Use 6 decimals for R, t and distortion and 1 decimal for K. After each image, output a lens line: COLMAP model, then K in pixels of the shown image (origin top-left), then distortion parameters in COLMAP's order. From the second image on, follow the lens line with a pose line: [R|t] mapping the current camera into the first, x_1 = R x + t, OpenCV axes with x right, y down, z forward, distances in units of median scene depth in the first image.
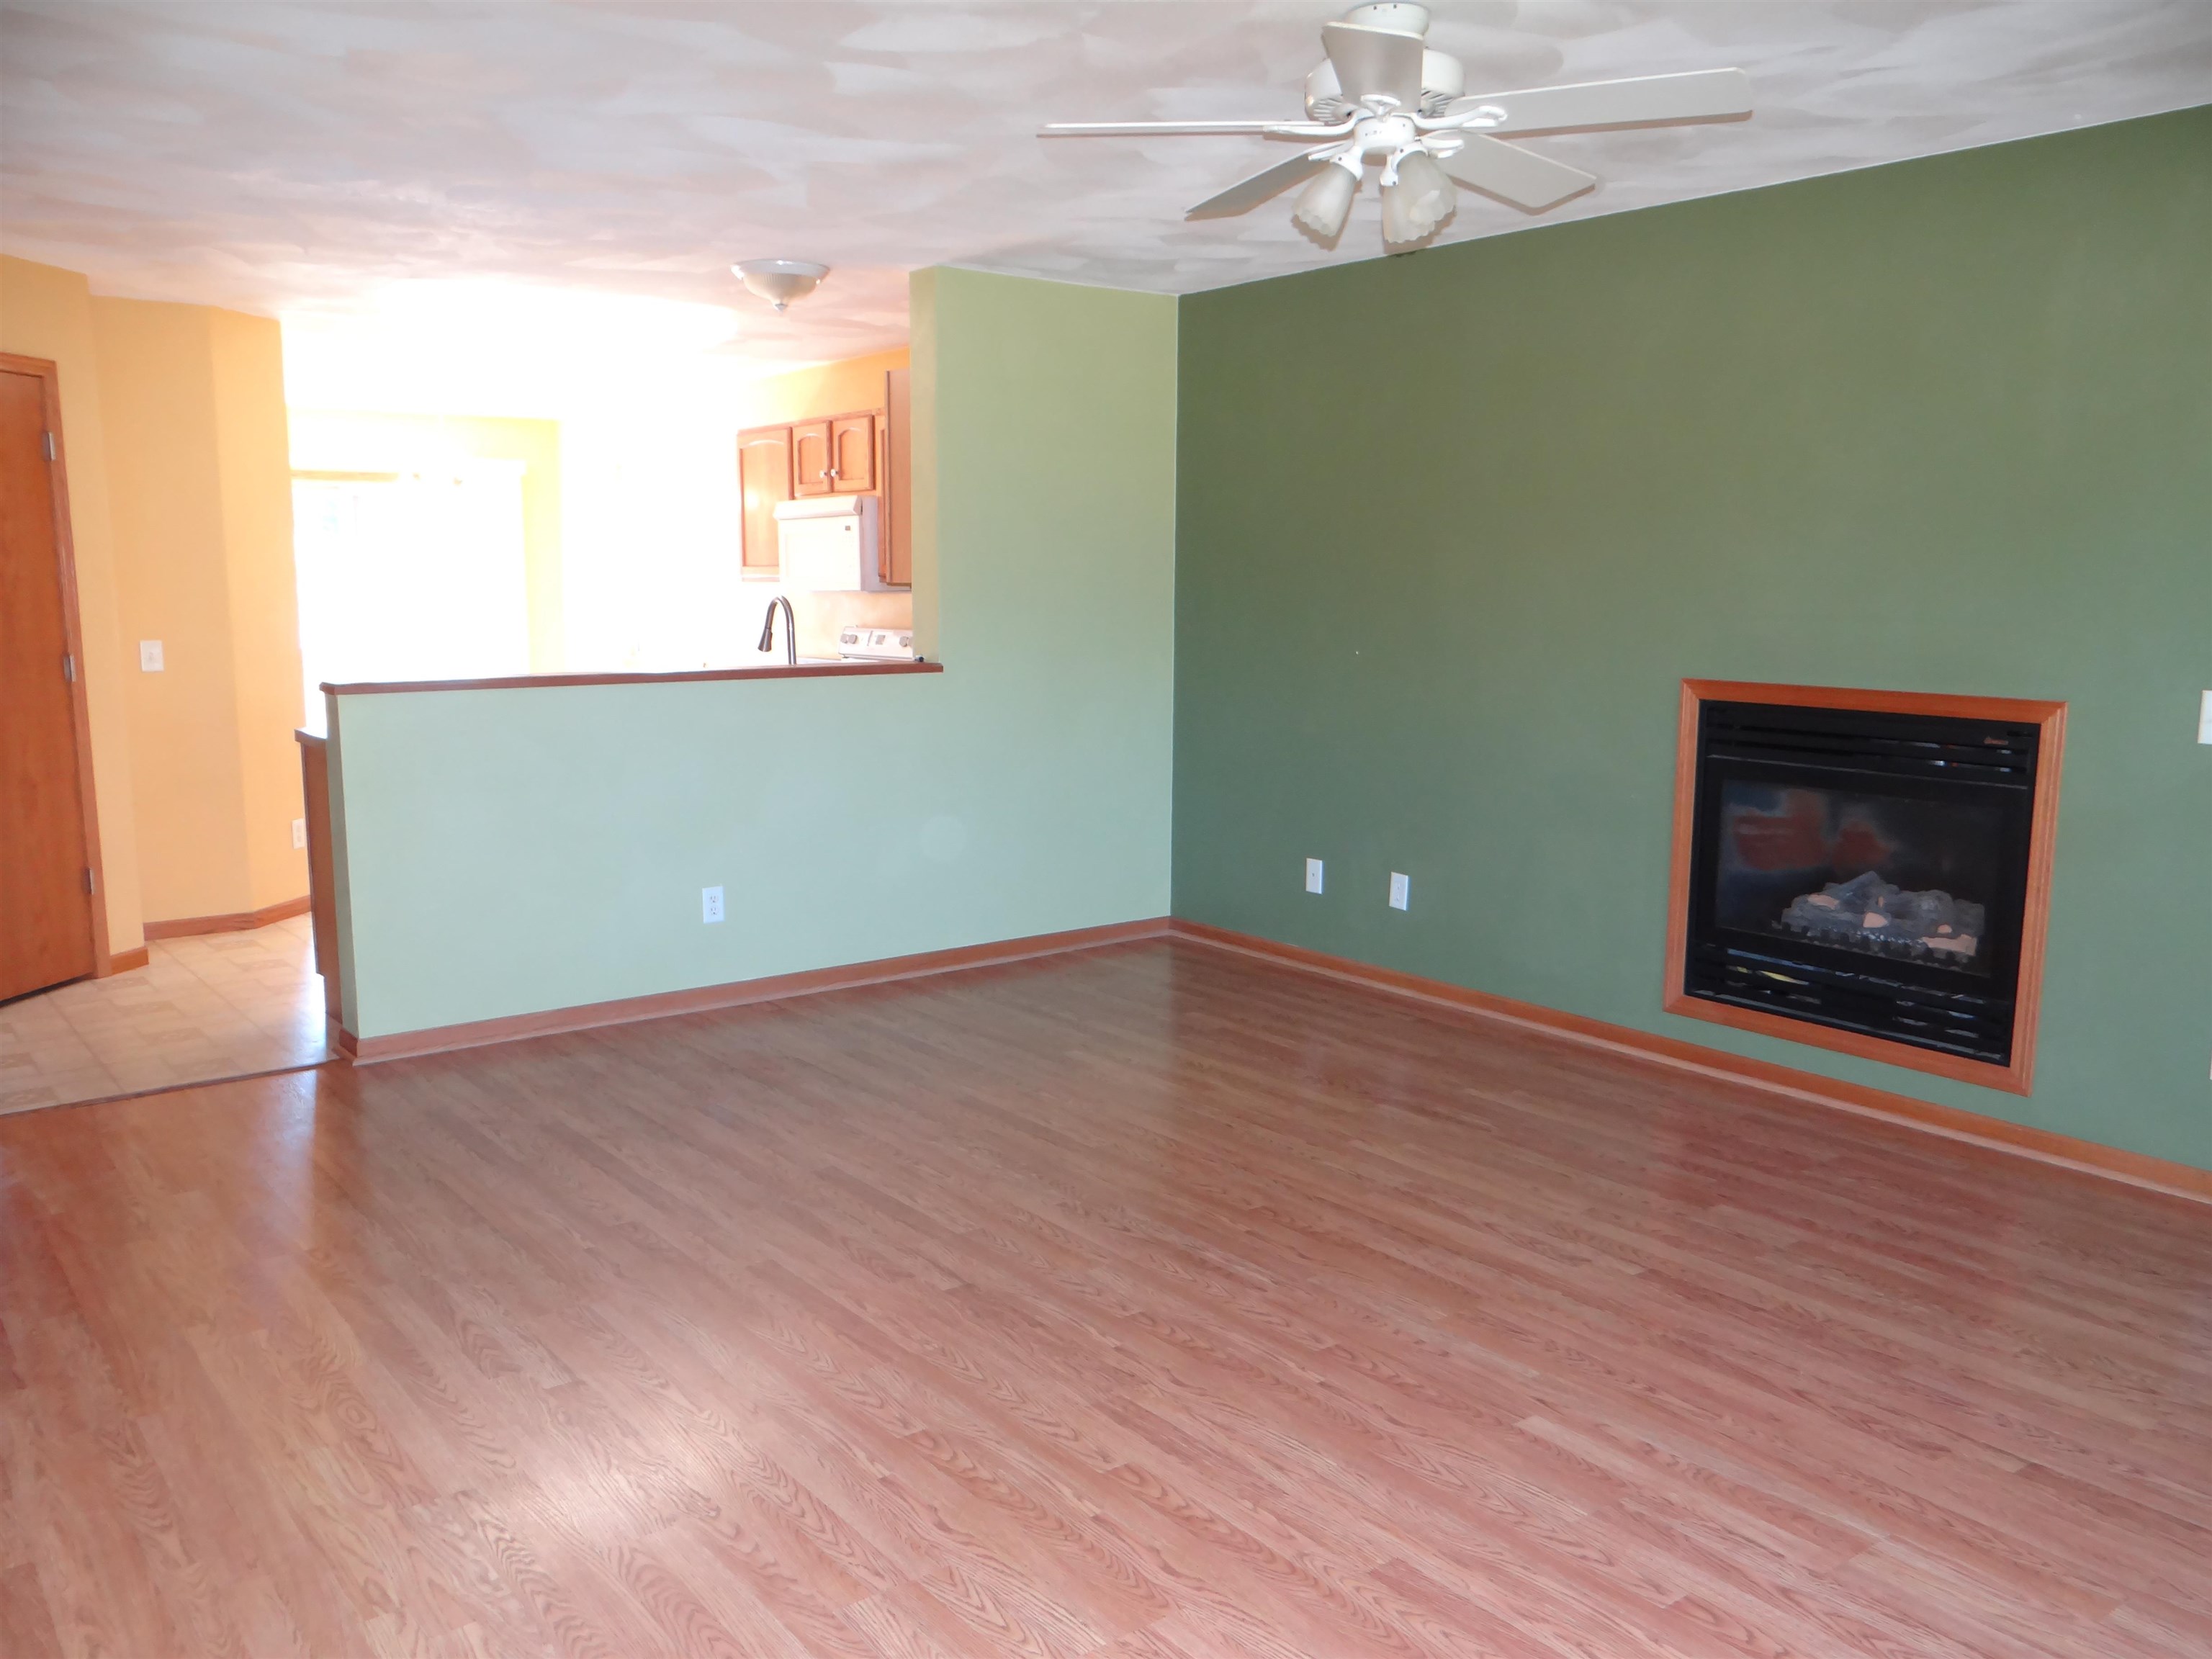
lens RADIAL K [[1799.9, 0, 1121.7], [0, 1799.9, 822.8], [0, 0, 1]] dist [0.030043, -0.024574]
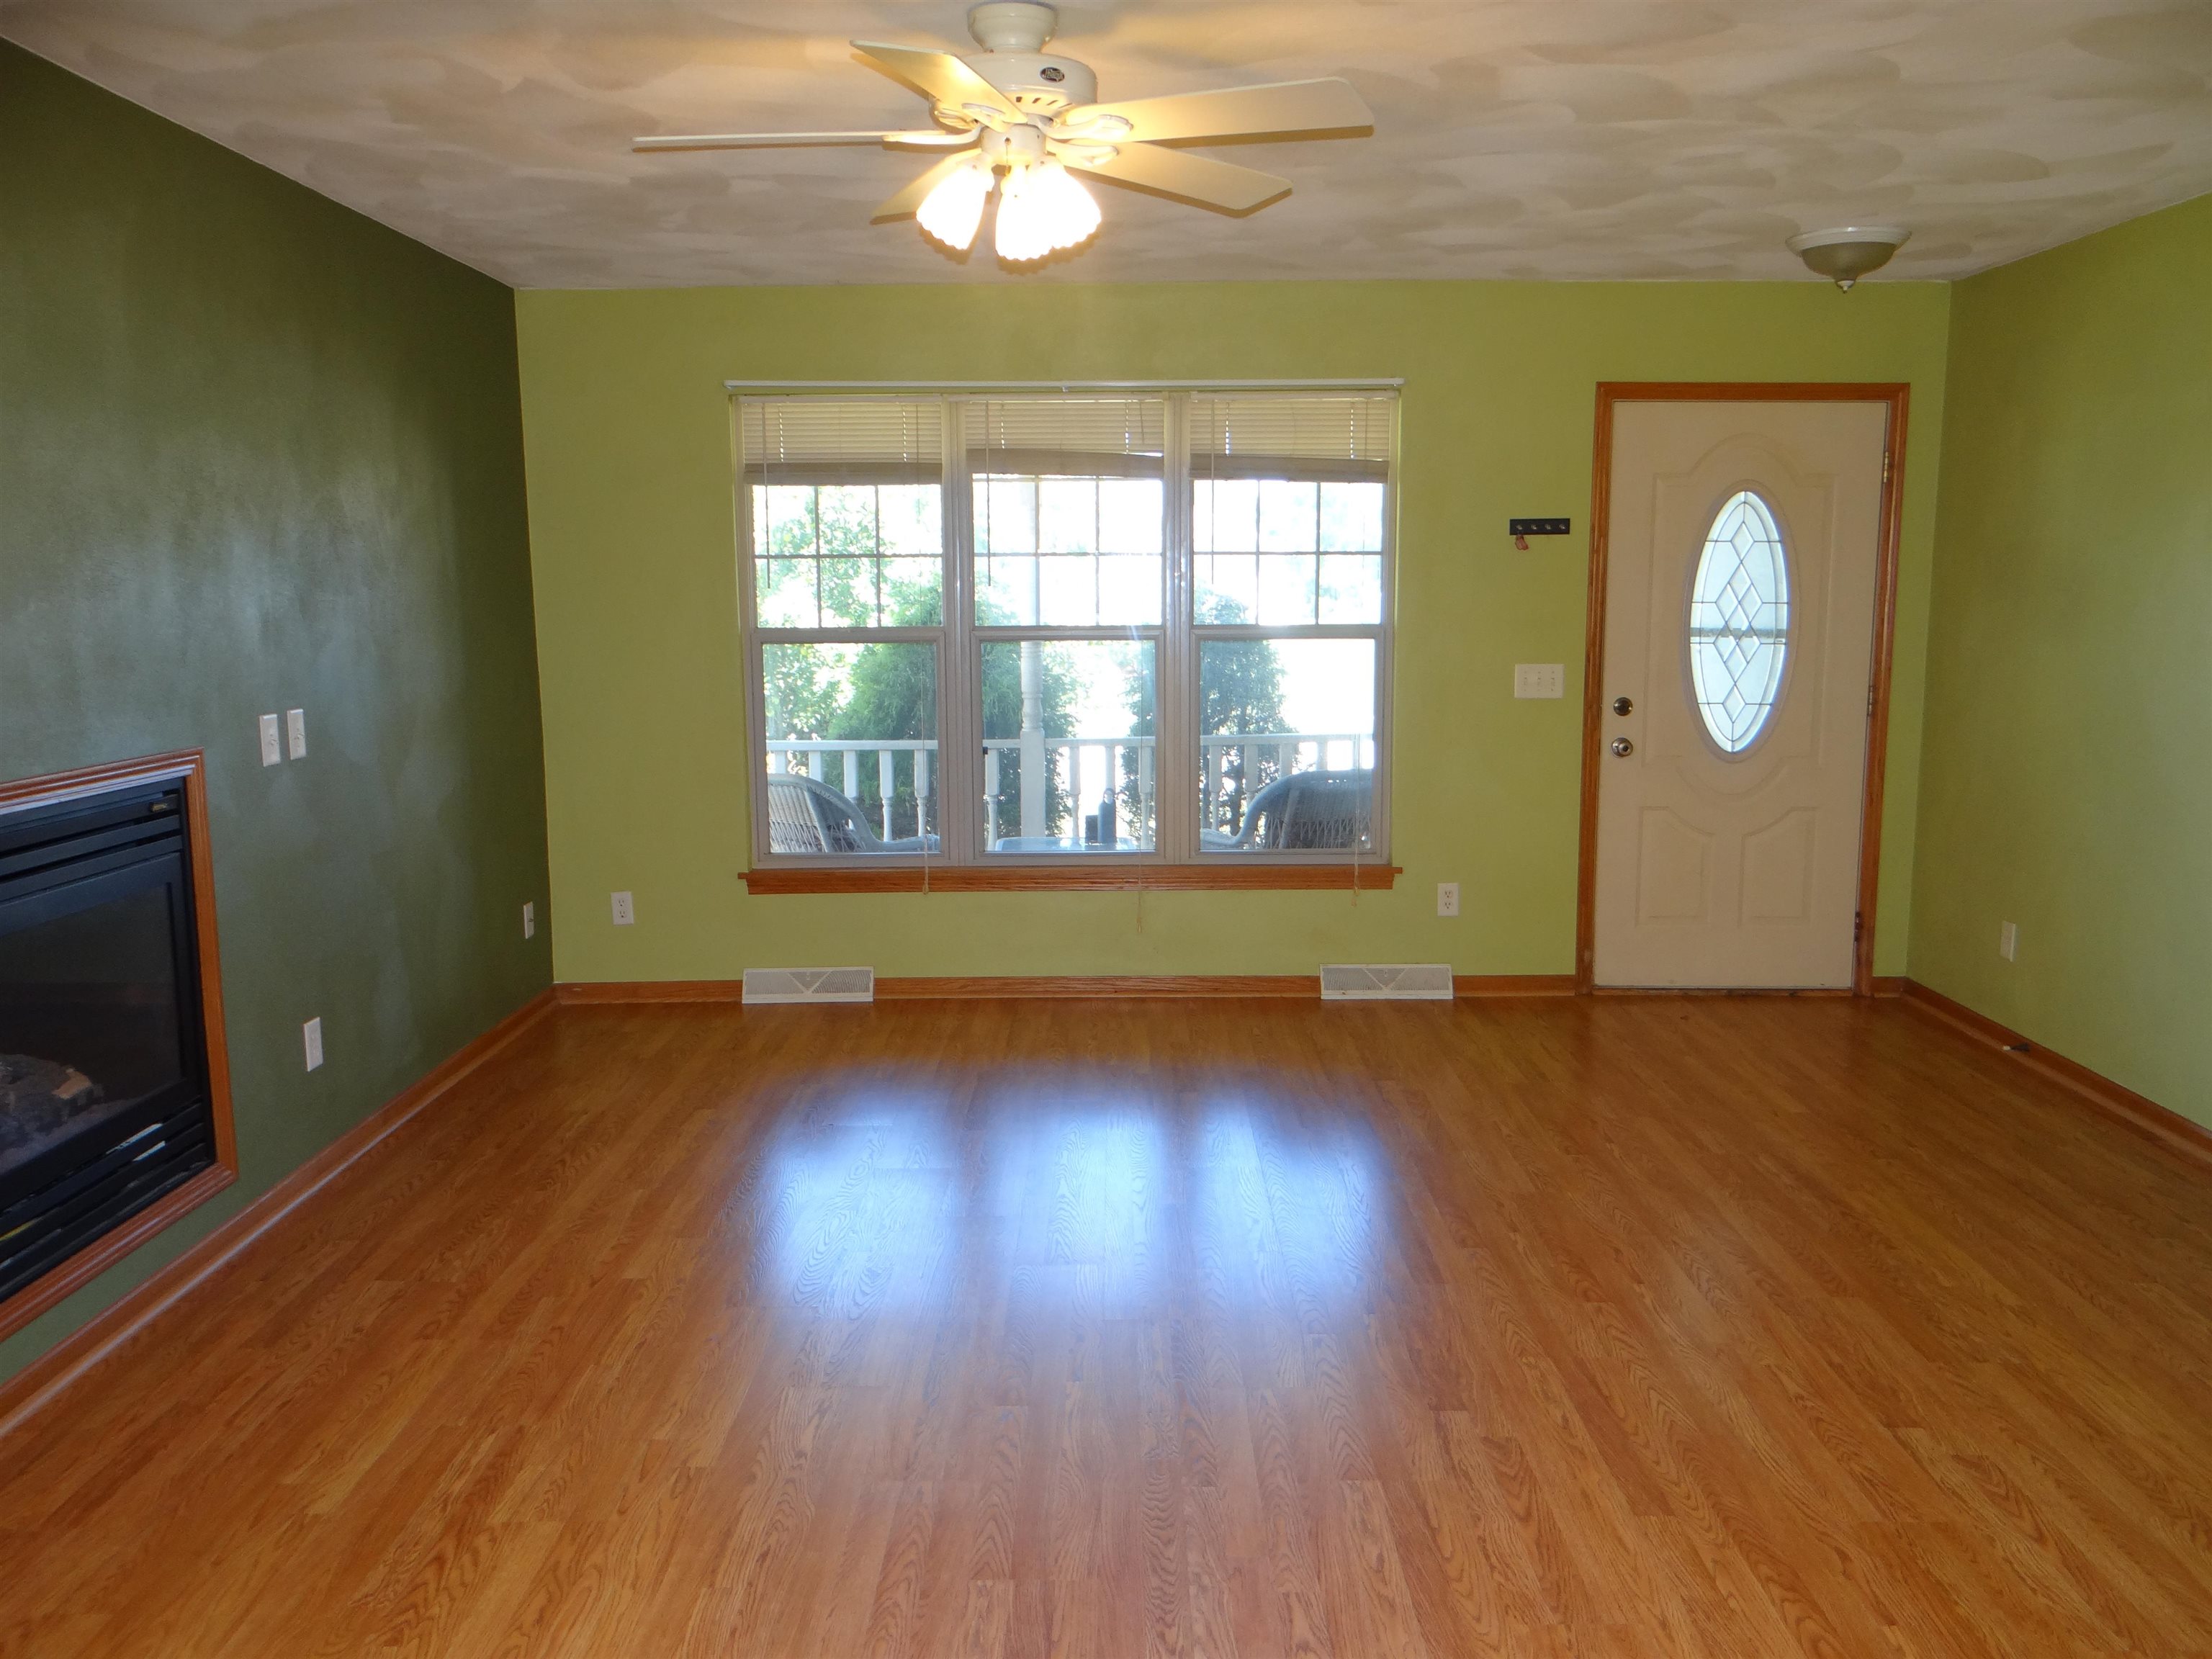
lens RADIAL K [[1799.9, 0, 1110.2], [0, 1799.9, 823.0], [0, 0, 1]] dist [0.030043, -0.024574]
pose [[-0.787236, -0.084129, 0.610887, -0.383592], [0.093418, 0.962946, 0.252999, -0.209685], [-0.609535, 0.256237, -0.750206, 1.356646]]
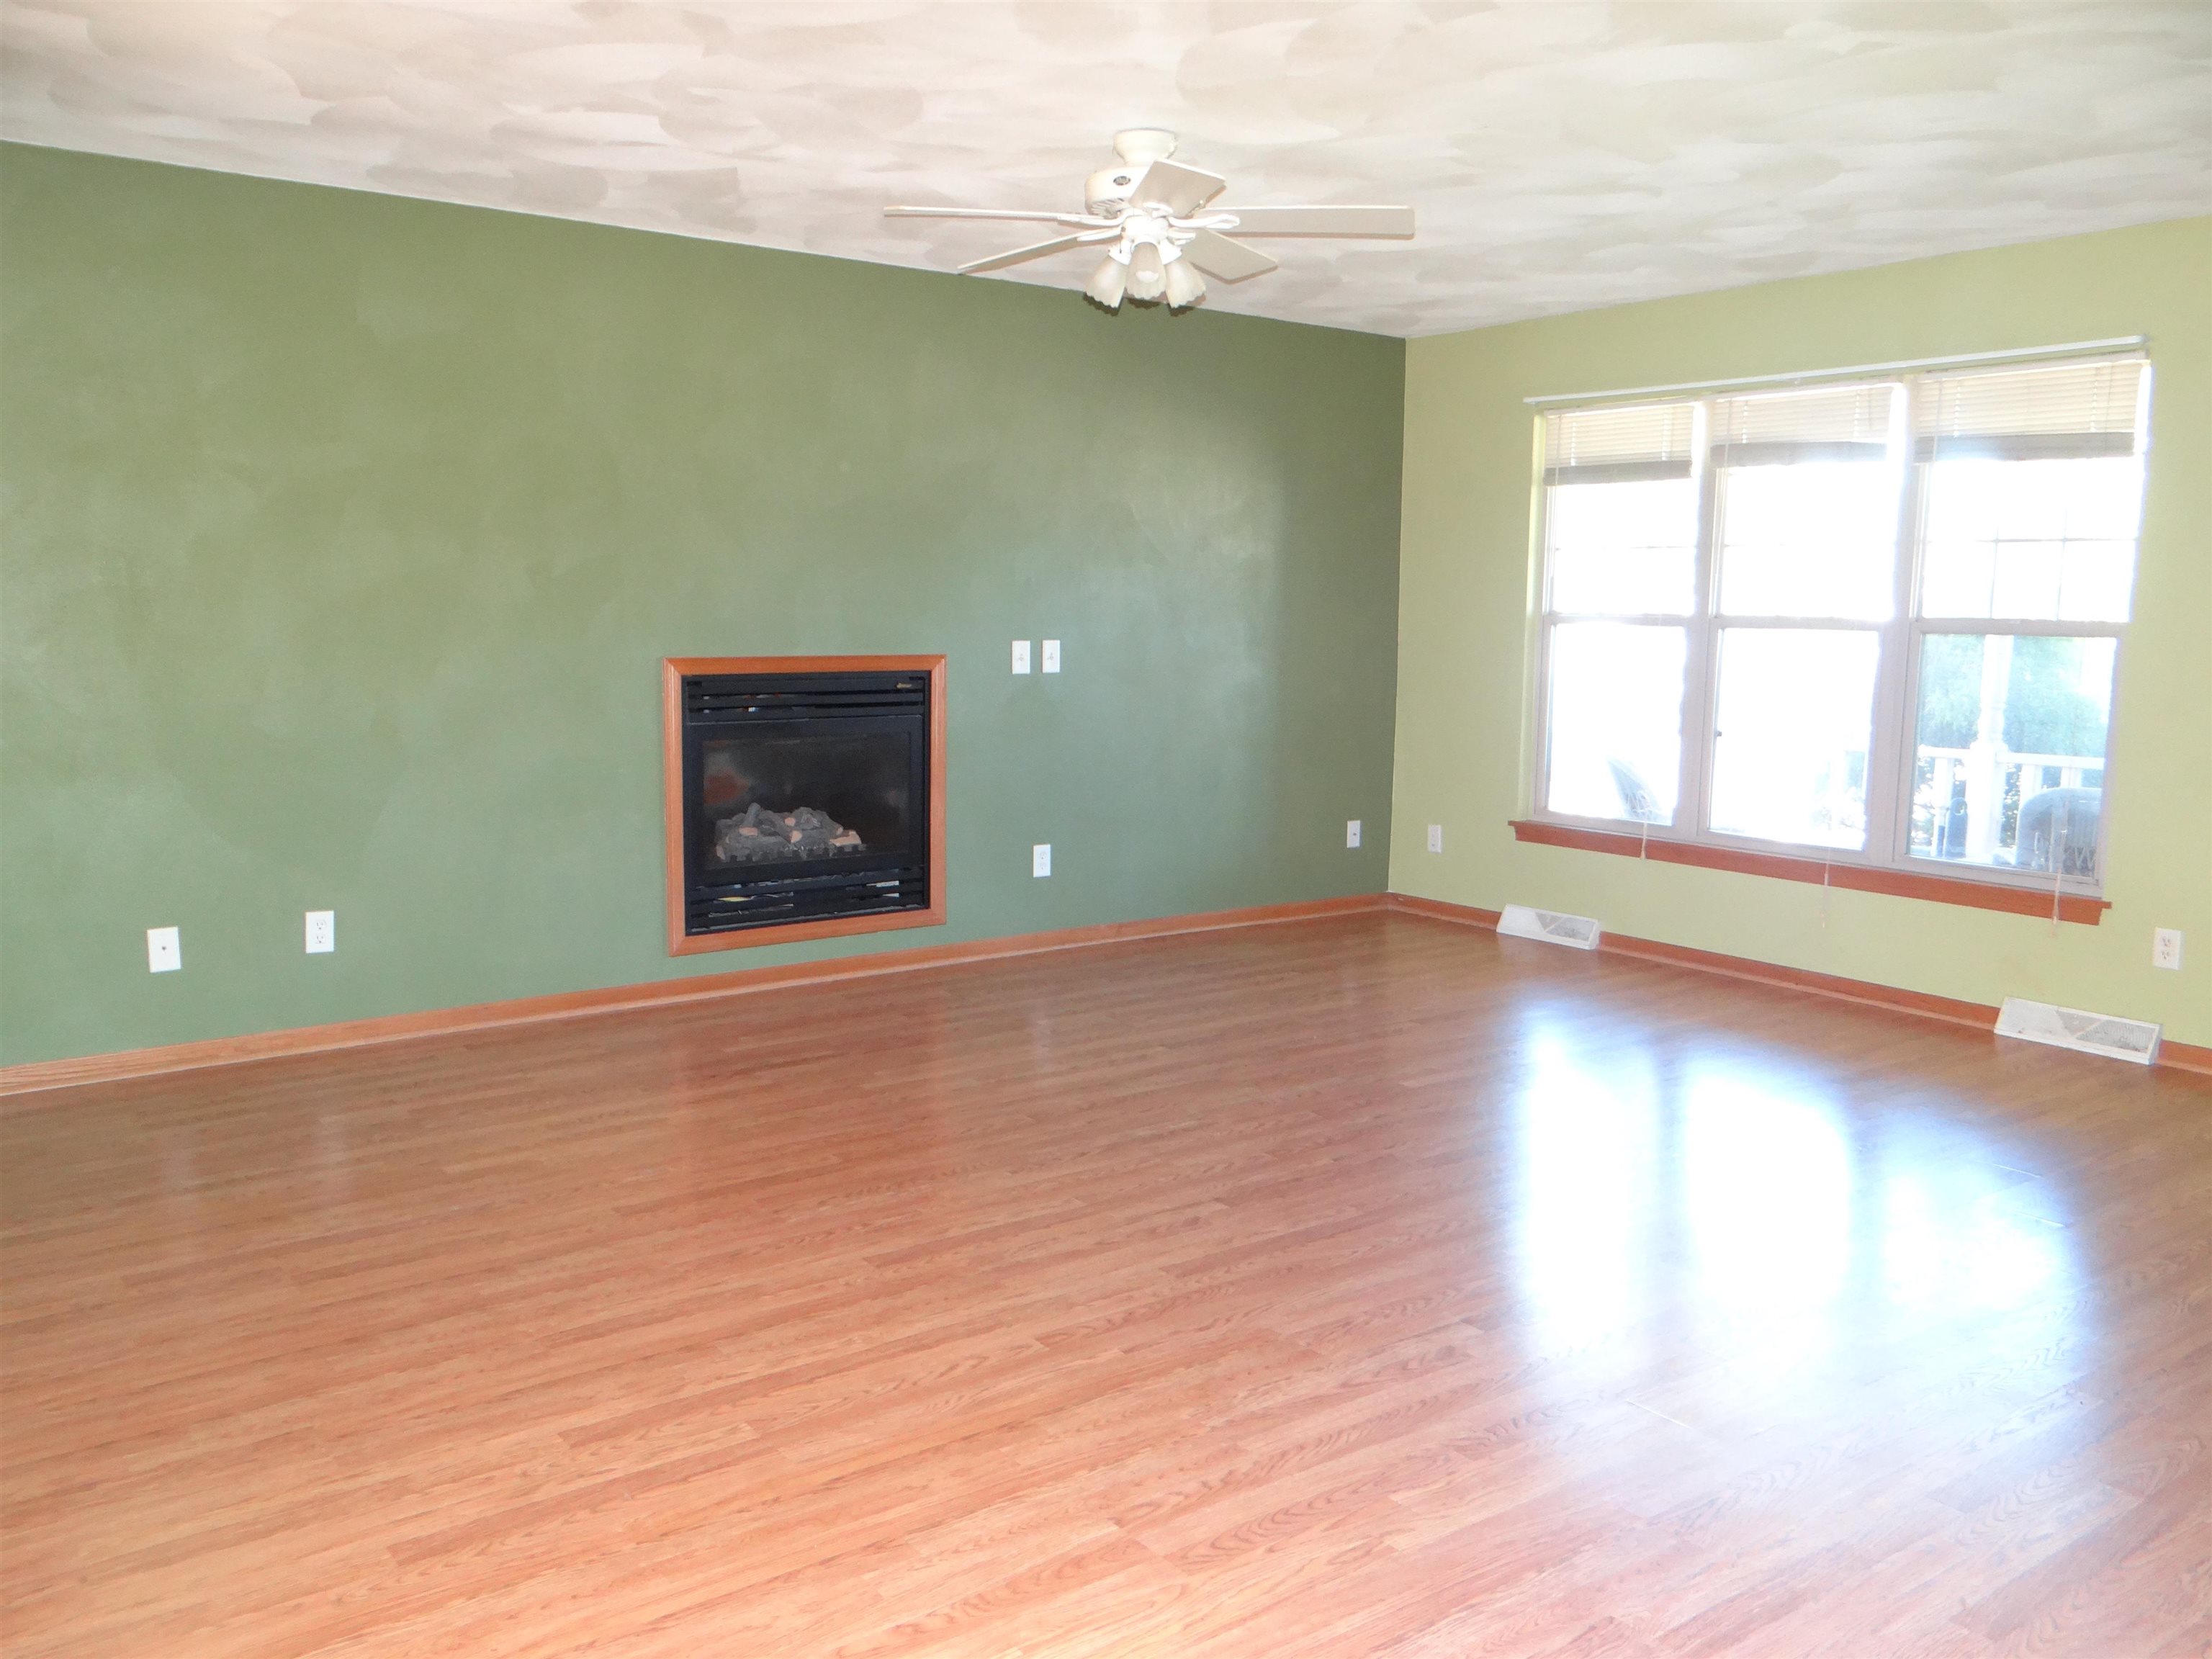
lens RADIAL K [[1799.9, 0, 1101.7], [0, 1799.9, 827.4], [0, 0, 1]] dist [0.030043, -0.024574]
pose [[0.019669, -0.130573, 0.991244, -0.924389], [0.130789, 0.983252, 0.126925, -0.094630], [-0.991215, 0.127147, 0.036417, 0.802360]]
